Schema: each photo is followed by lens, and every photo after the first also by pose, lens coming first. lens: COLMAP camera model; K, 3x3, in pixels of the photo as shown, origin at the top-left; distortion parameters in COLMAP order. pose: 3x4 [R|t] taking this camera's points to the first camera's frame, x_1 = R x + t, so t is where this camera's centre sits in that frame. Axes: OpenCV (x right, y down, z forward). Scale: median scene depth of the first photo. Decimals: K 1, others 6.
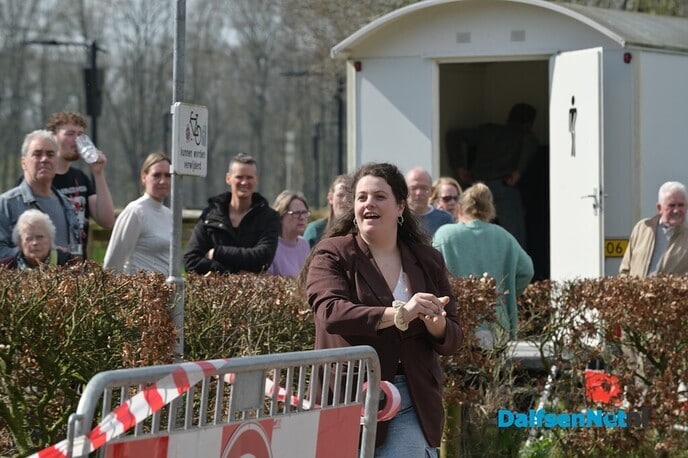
lens RADIAL K [[4075.1, 0, 344.2], [0, 4075.1, 229.2], [0, 0, 1]] dist [-0.030278, 2.228192]
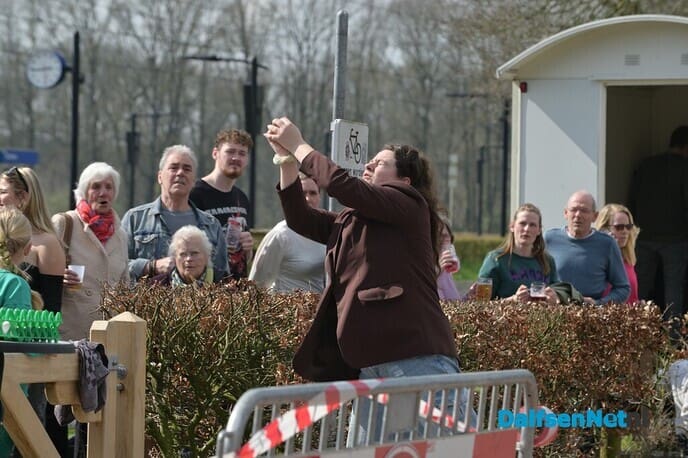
lens RADIAL K [[4149.4, 0, 345.6], [0, 4149.4, 229.4], [0, 0, 1]] dist [-0.182949, 30.441230]
pose [[0.999060, 0.020900, -0.037966, -0.000765], [-0.021064, 0.999770, -0.003943, -0.001076], [0.037874, 0.004739, 0.999271, 0.005141]]
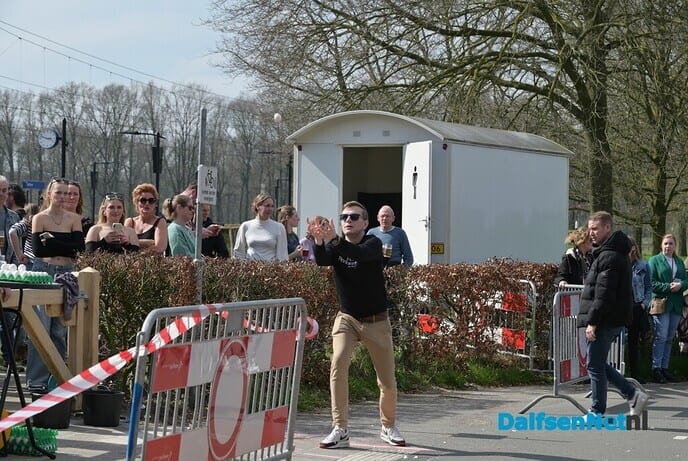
lens RADIAL K [[2222.0, 0, 432.1], [0, 2222.0, 230.0], [0, 0, 1]] dist [-0.180253, 1.487914]
pose [[0.997743, 0.020497, 0.063940, -0.000387], [-0.020349, 0.999789, -0.002972, -0.000880], [-0.063987, 0.001664, 0.997949, -0.012587]]
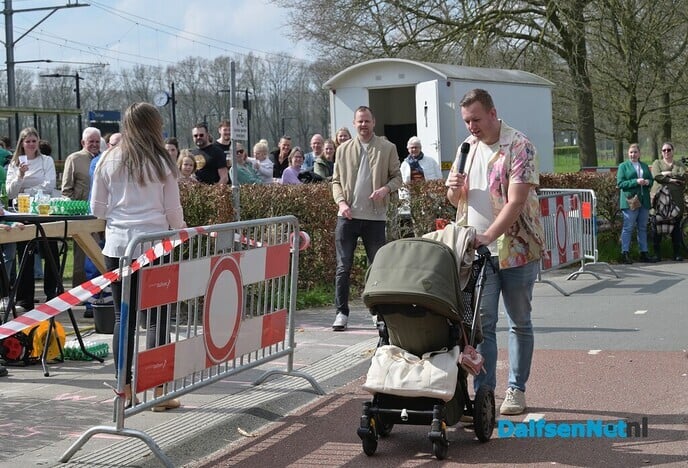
lens RADIAL K [[1982.8, 0, 344.1], [0, 1982.8, 235.7], [0, 0, 1]] dist [-0.102429, 0.373517]
pose [[0.998437, -0.038383, 0.040634, -0.039828], [0.036776, 0.998539, 0.039583, -0.002716], [-0.042094, -0.038027, 0.998390, -0.131752]]
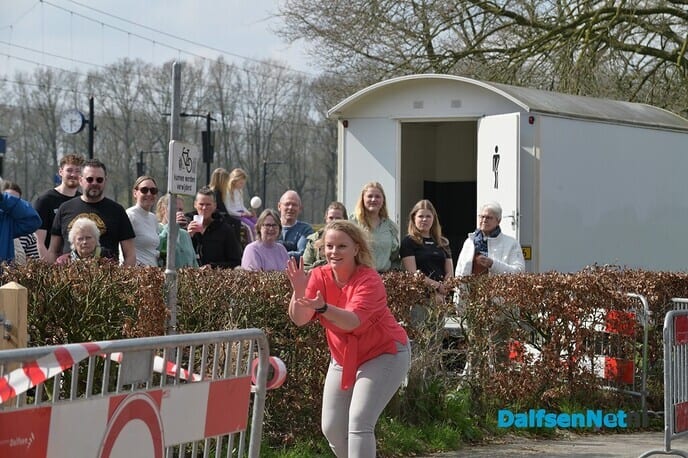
lens RADIAL K [[3482.1, 0, 344.5], [0, 3482.1, 228.8], [0, 0, 1]] dist [-0.157407, -2.936094]
pose [[0.999089, 0.013615, 0.040447, -0.045648], [-0.013566, 0.999907, -0.001479, -0.001252], [-0.040463, 0.000929, 0.999181, -0.221381]]
